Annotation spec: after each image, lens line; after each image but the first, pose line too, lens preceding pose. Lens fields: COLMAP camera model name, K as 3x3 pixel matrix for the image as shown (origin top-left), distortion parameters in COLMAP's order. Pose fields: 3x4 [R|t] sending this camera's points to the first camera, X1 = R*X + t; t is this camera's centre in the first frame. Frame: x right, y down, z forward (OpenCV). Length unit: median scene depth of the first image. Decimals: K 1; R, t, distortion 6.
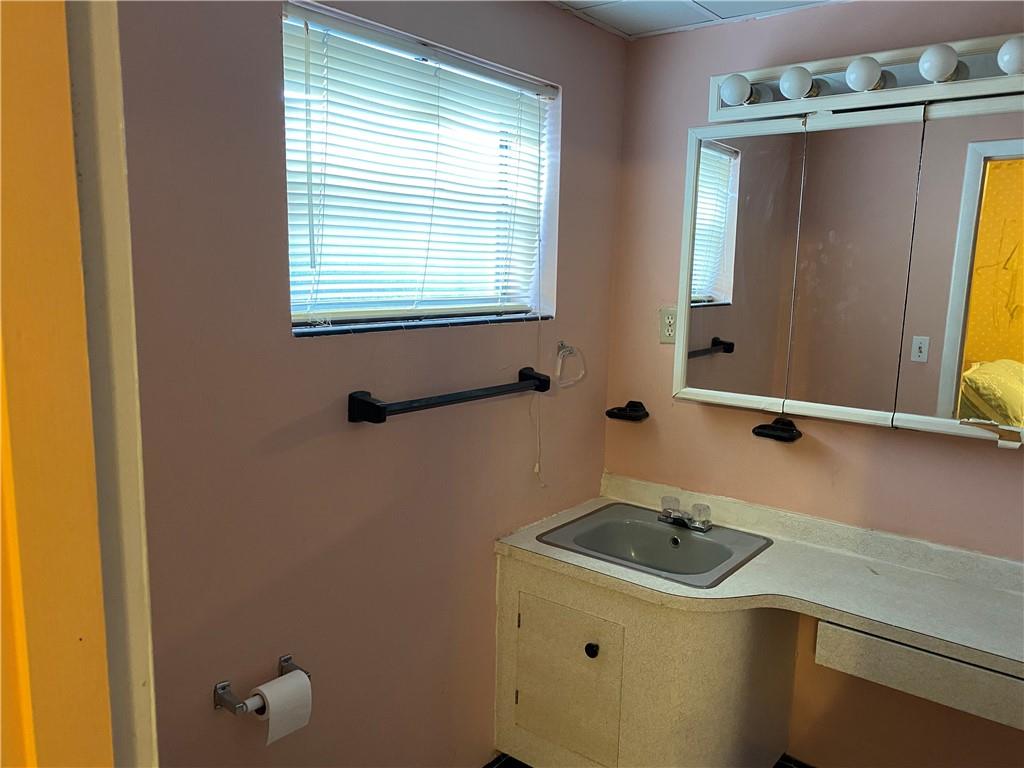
lens RADIAL K [[778.6, 0, 510.6], [0, 778.6, 385.3], [0, 0, 1]] dist [0.032942, -0.051377]
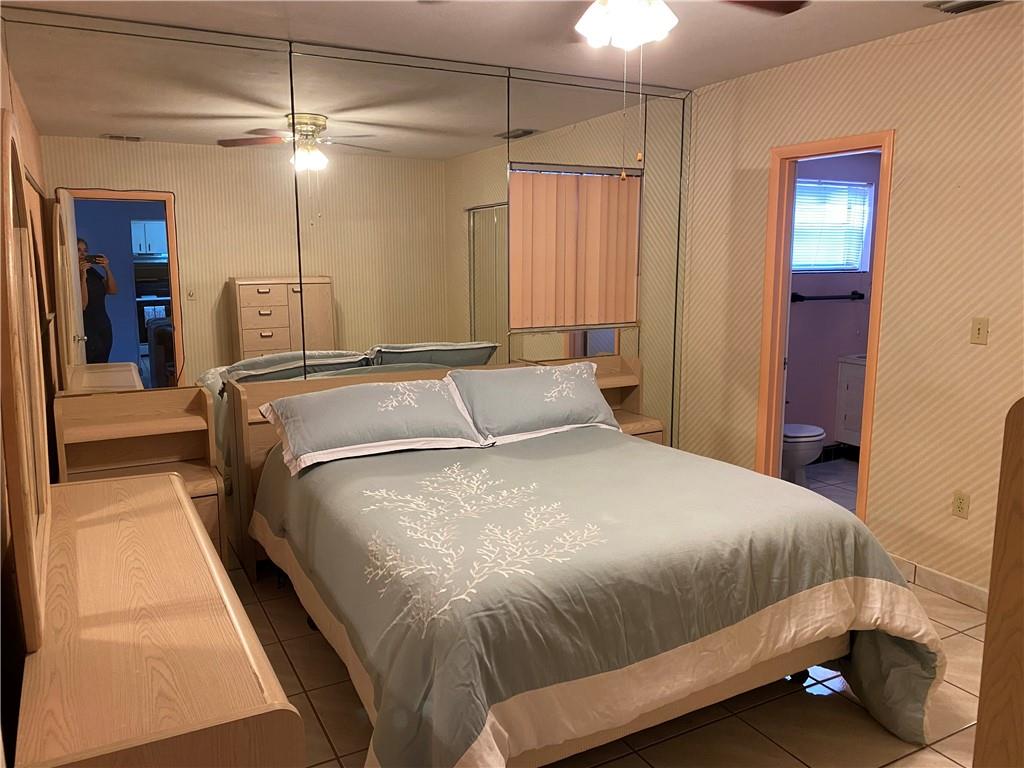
lens RADIAL K [[778.6, 0, 511.0], [0, 778.6, 380.7], [0, 0, 1]] dist [0.032942, -0.051377]
pose [[0.915354, 0.037687, -0.400882, 0.027576], [-0.039952, 0.999198, 0.002710, 0.320611], [0.400663, 0.013536, 0.916126, -1.879064]]
